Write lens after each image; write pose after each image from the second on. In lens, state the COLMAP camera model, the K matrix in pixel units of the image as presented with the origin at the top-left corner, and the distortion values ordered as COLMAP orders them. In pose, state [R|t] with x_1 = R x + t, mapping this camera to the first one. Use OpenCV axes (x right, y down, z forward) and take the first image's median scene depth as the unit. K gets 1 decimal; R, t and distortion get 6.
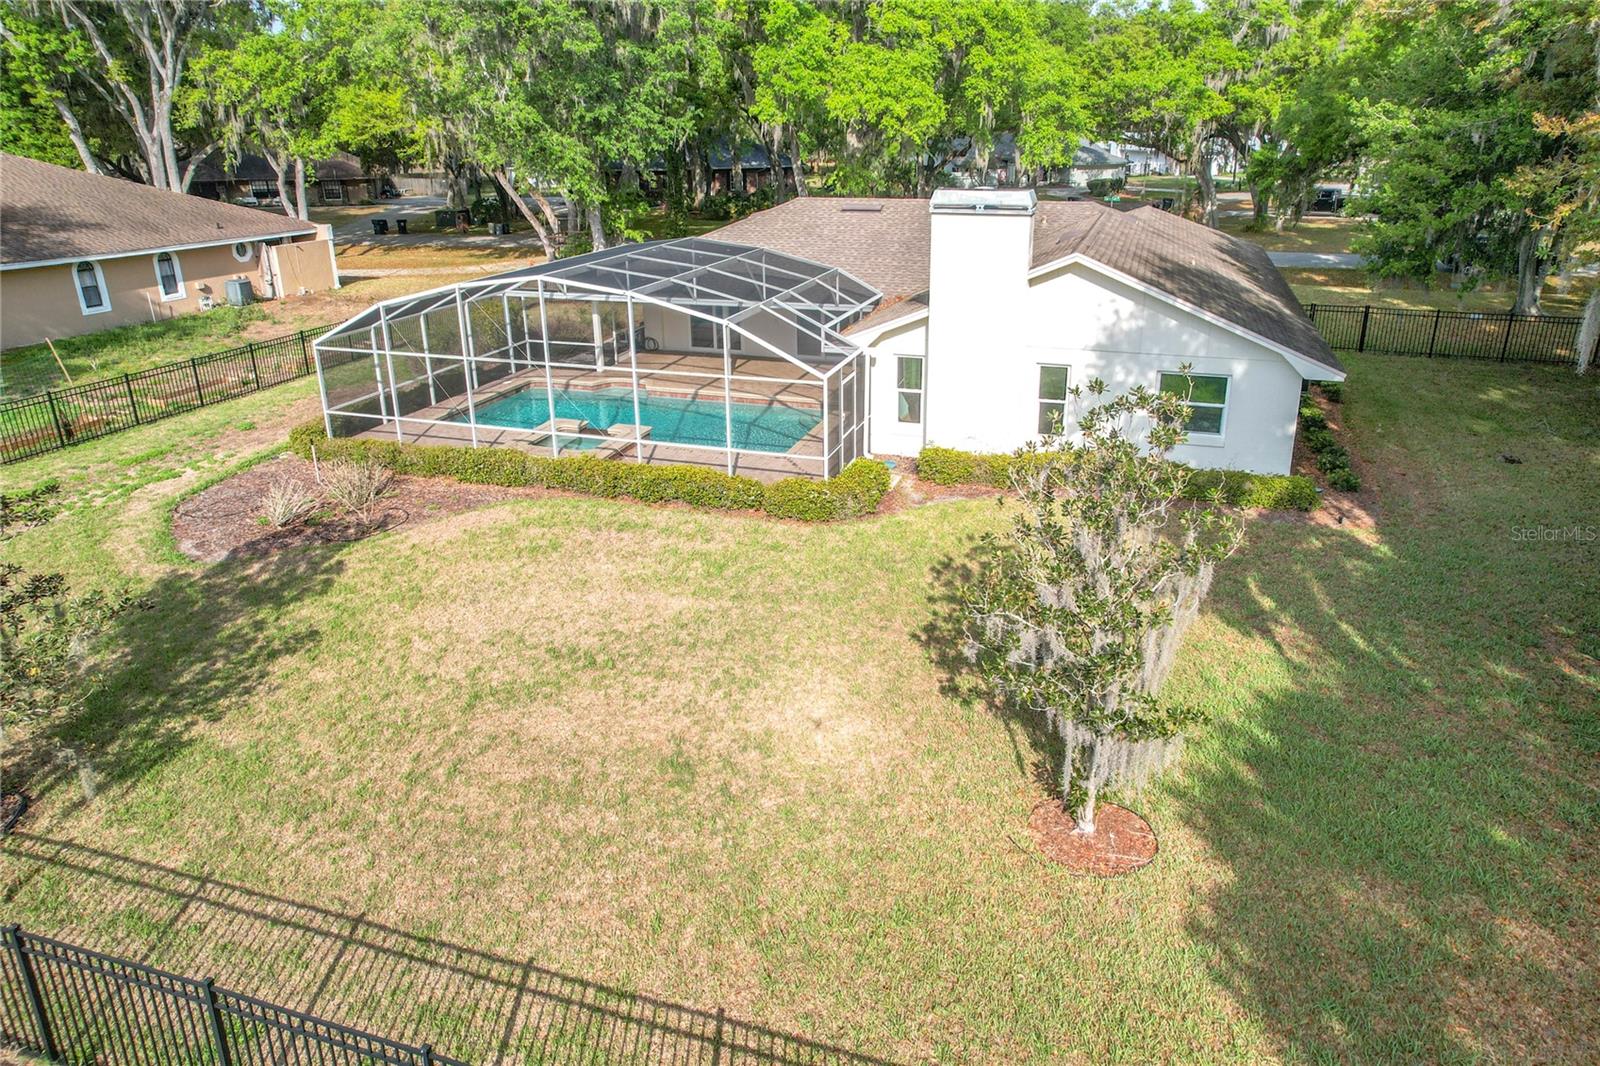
lens RADIAL K [[1032.2, 0, 800.6], [0, 1032.2, 528.7], [0, 0, 1]] dist [0.000595, 0.000875]
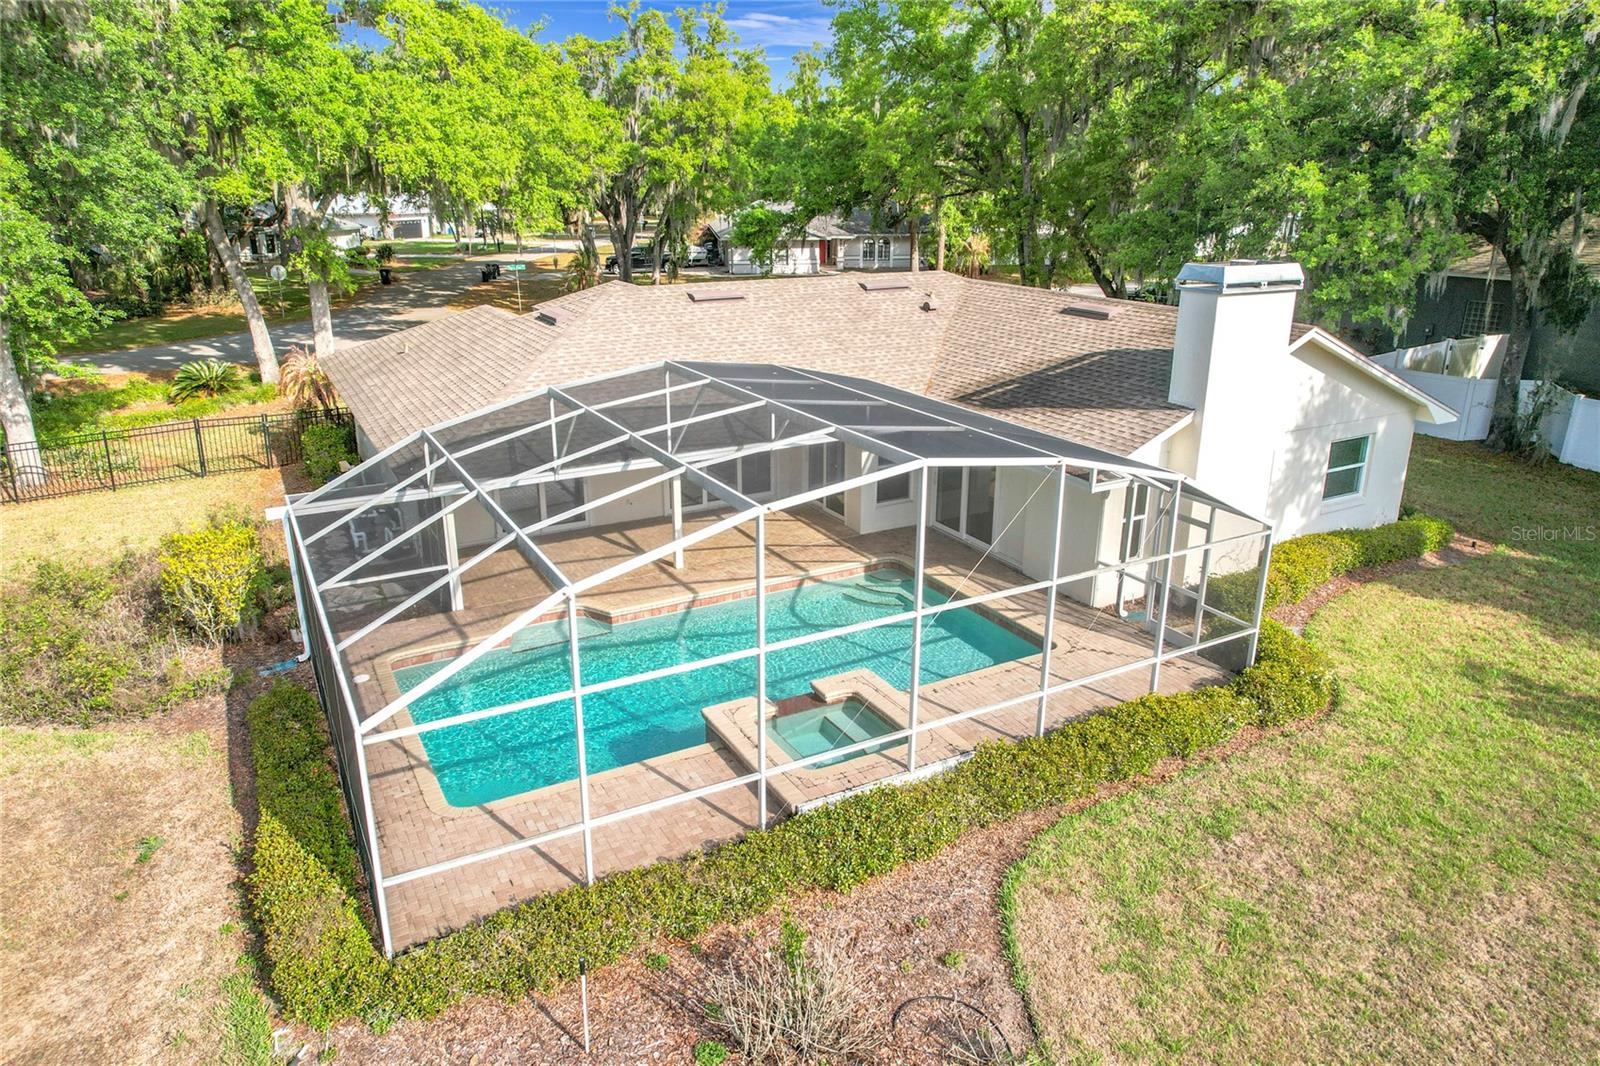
lens RADIAL K [[1032.2, 0, 799.6], [0, 1032.2, 537.0], [0, 0, 1]] dist [0.000595, 0.000875]
pose [[0.615677, -0.224303, 0.755400, -0.726333], [0.261448, 0.962476, 0.072701, -0.273680], [-0.743361, 0.152738, 0.651218, 0.768250]]
